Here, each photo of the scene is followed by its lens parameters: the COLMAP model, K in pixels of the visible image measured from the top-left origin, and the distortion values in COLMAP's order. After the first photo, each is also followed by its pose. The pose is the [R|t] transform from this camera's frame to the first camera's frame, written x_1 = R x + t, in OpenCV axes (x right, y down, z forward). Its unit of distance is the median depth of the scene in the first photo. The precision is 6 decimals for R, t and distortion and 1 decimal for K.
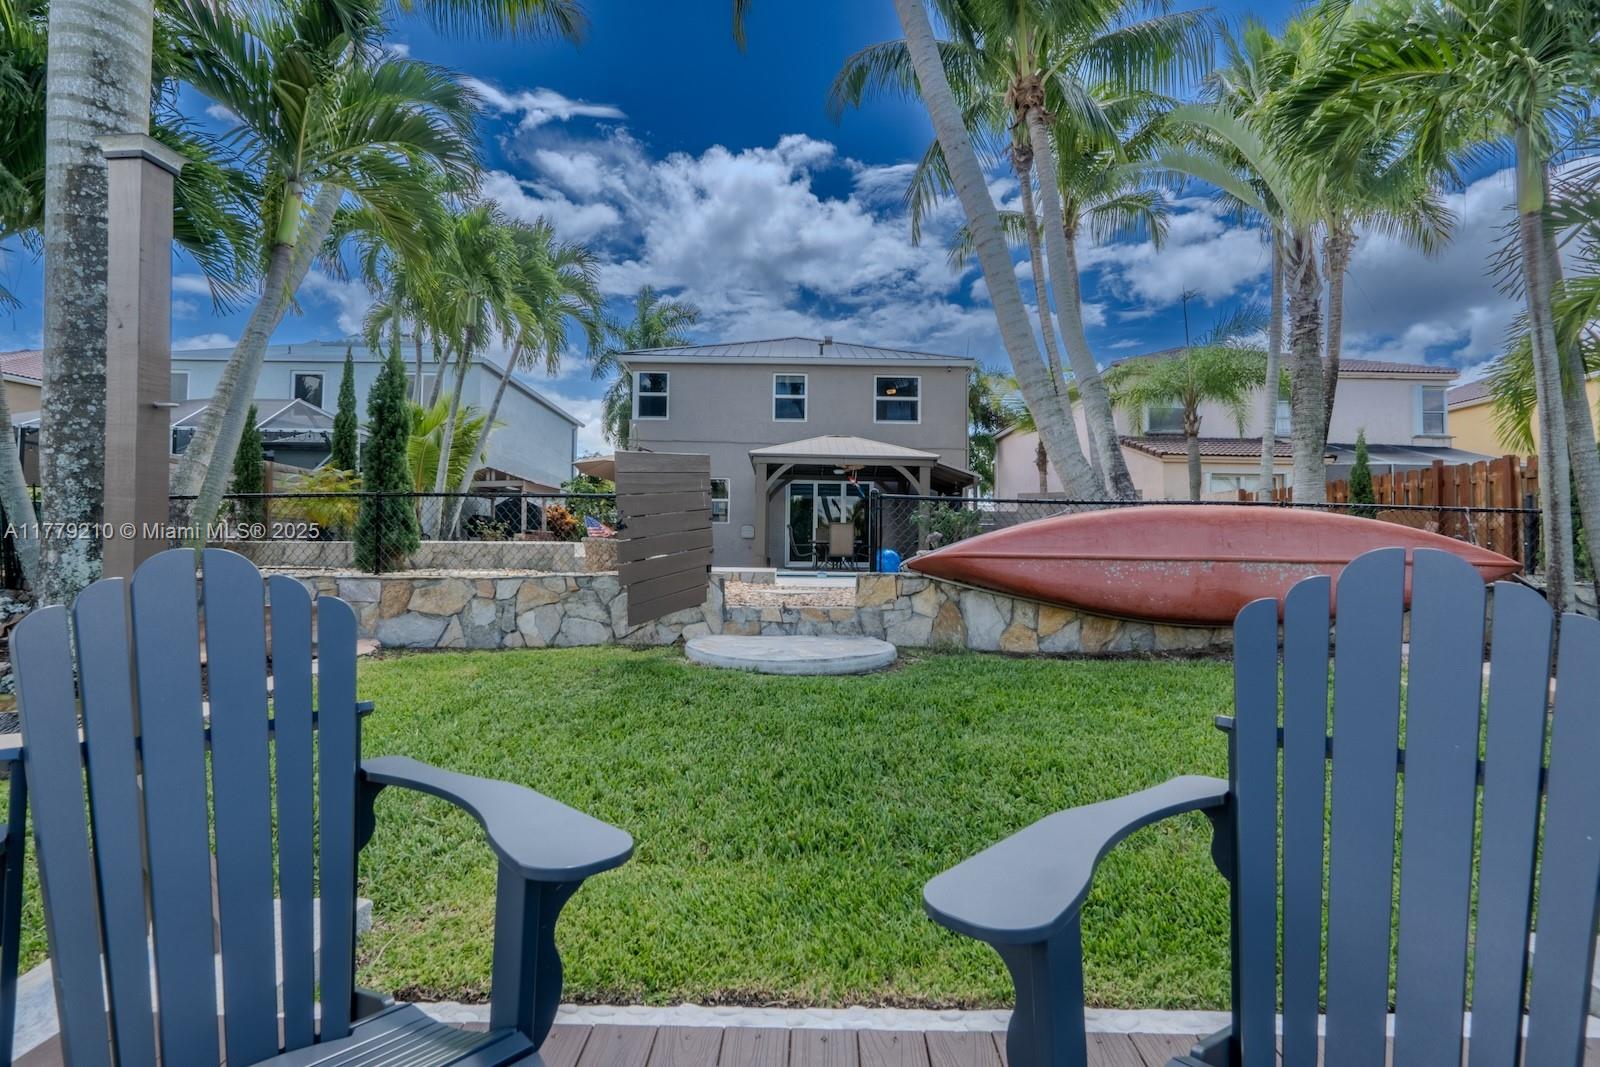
lens RADIAL K [[724.9, 0, 796.6], [0, 724.9, 535.5], [0, 0, 1]] dist [-0.008922, -0.000267]
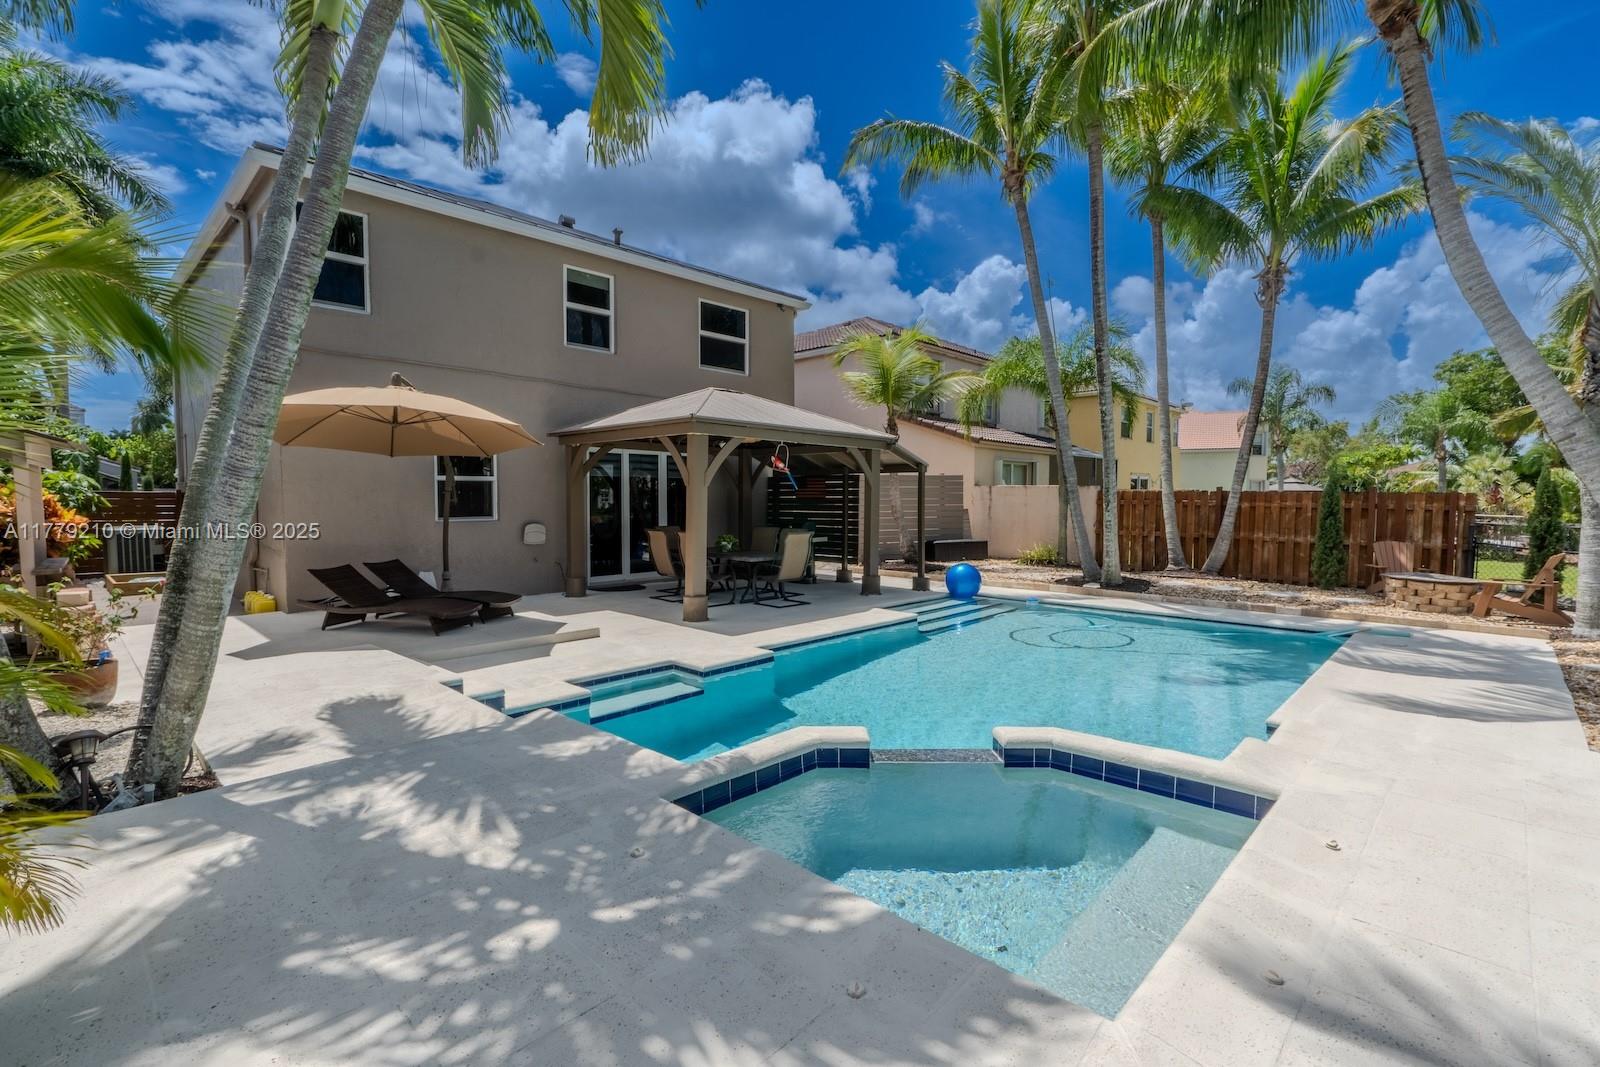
lens RADIAL K [[724.9, 0, 788.1], [0, 724.9, 527.0], [0, 0, 1]] dist [-0.008922, -0.000267]
pose [[0.715309, -0.039008, 0.697719, -0.323463], [-0.017308, 0.997146, 0.073493, -0.056751], [-0.698594, -0.064646, 0.712592, 0.438074]]
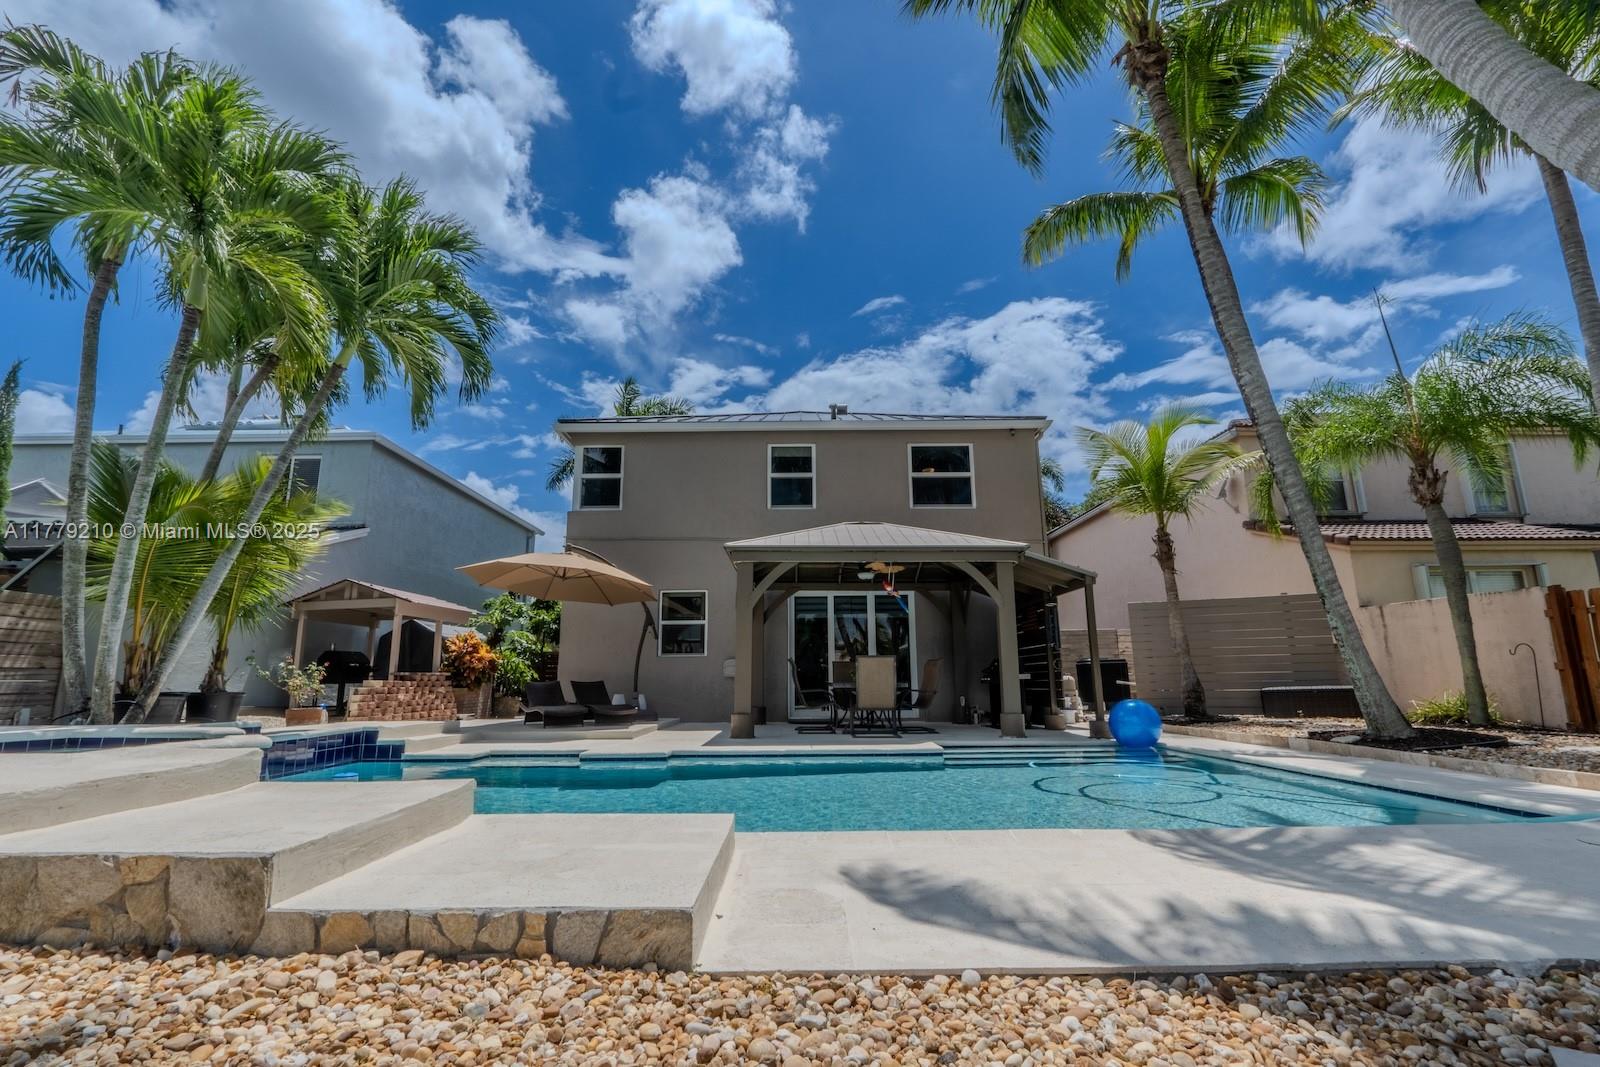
lens RADIAL K [[724.9, 0, 799.1], [0, 724.9, 534.4], [0, 0, 1]] dist [-0.008922, -0.000267]
pose [[0.999665, -0.022143, -0.013411, 0.006537], [0.019637, 0.986174, -0.164545, -0.015816], [0.016870, 0.164226, 0.986278, 0.301966]]
